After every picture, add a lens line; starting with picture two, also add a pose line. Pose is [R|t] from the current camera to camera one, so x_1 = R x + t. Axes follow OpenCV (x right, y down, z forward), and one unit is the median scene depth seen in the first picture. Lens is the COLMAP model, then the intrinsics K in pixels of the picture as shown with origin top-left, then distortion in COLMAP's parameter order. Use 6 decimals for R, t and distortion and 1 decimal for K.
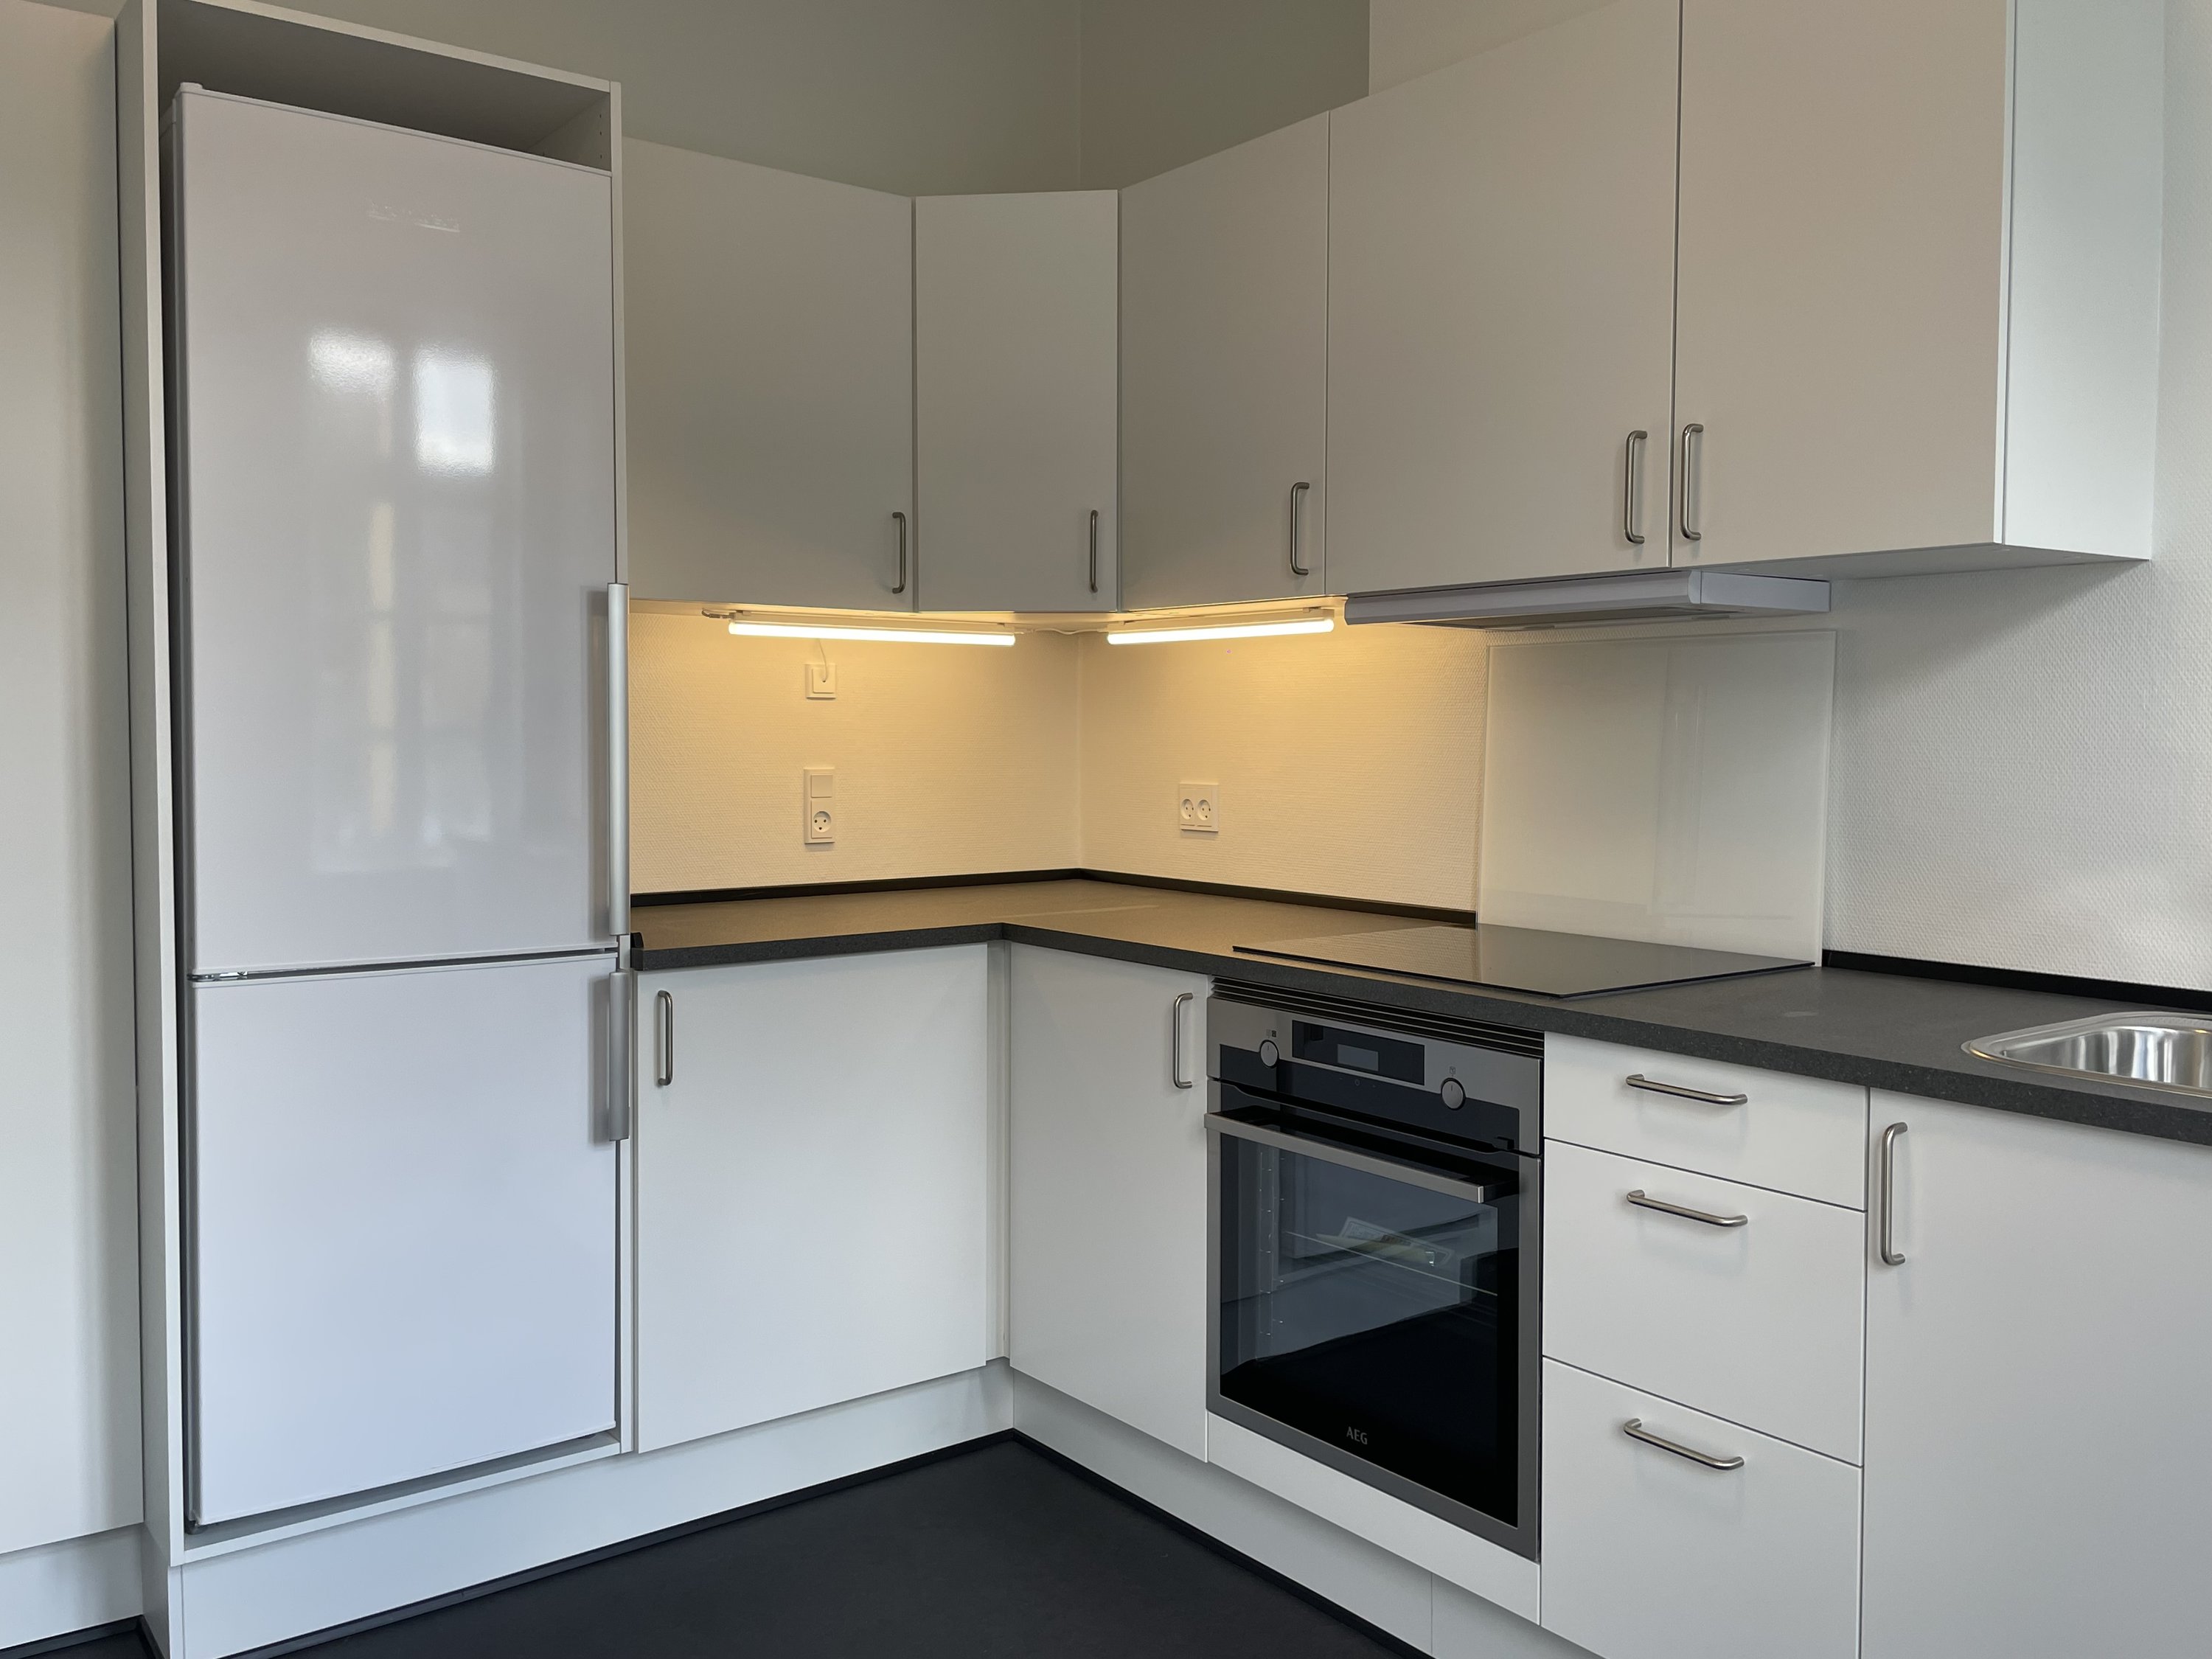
lens RADIAL K [[1867.6, 0, 1106.0], [0, 1867.6, 829.5], [0, 0, 1]] dist [0.106213, -0.002398]
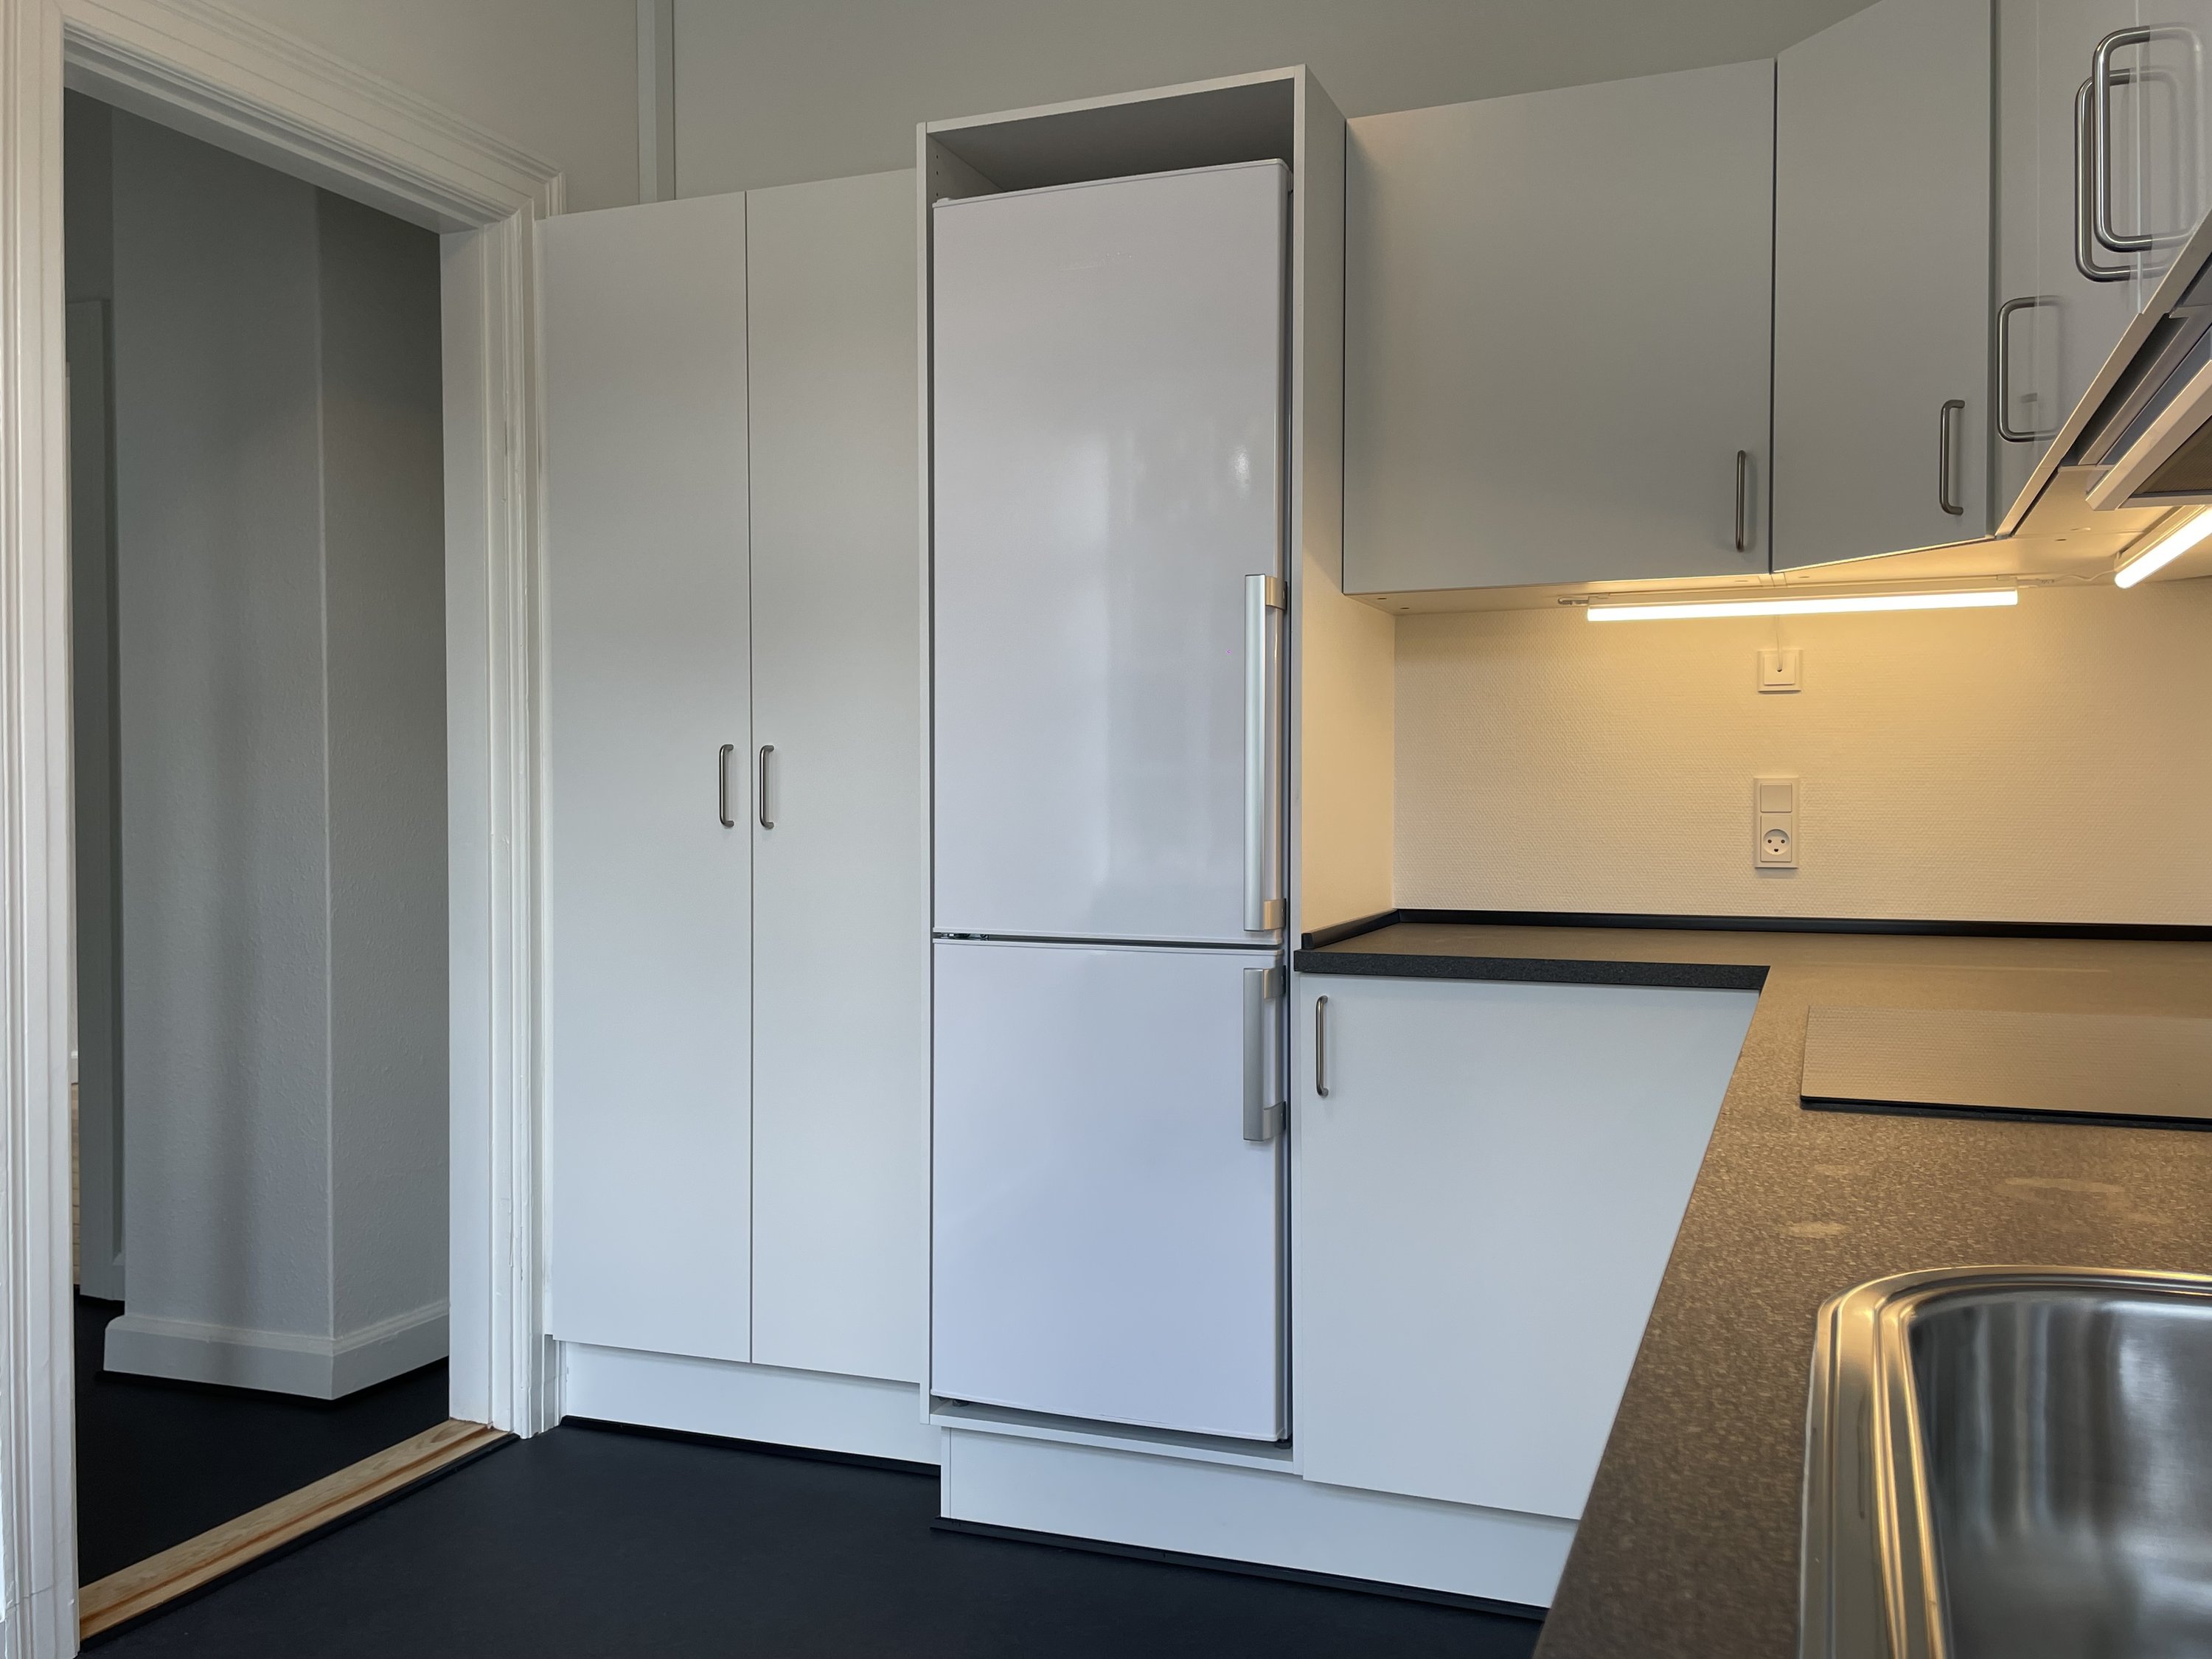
lens RADIAL K [[1867.6, 0, 1106.0], [0, 1867.6, 829.5], [0, 0, 1]] dist [0.106213, -0.002398]
pose [[0.522984, 0.013468, -0.852236, 0.438544], [-0.046811, 0.998820, -0.012941, 0.016277], [0.851056, 0.046662, 0.522997, 0.346550]]
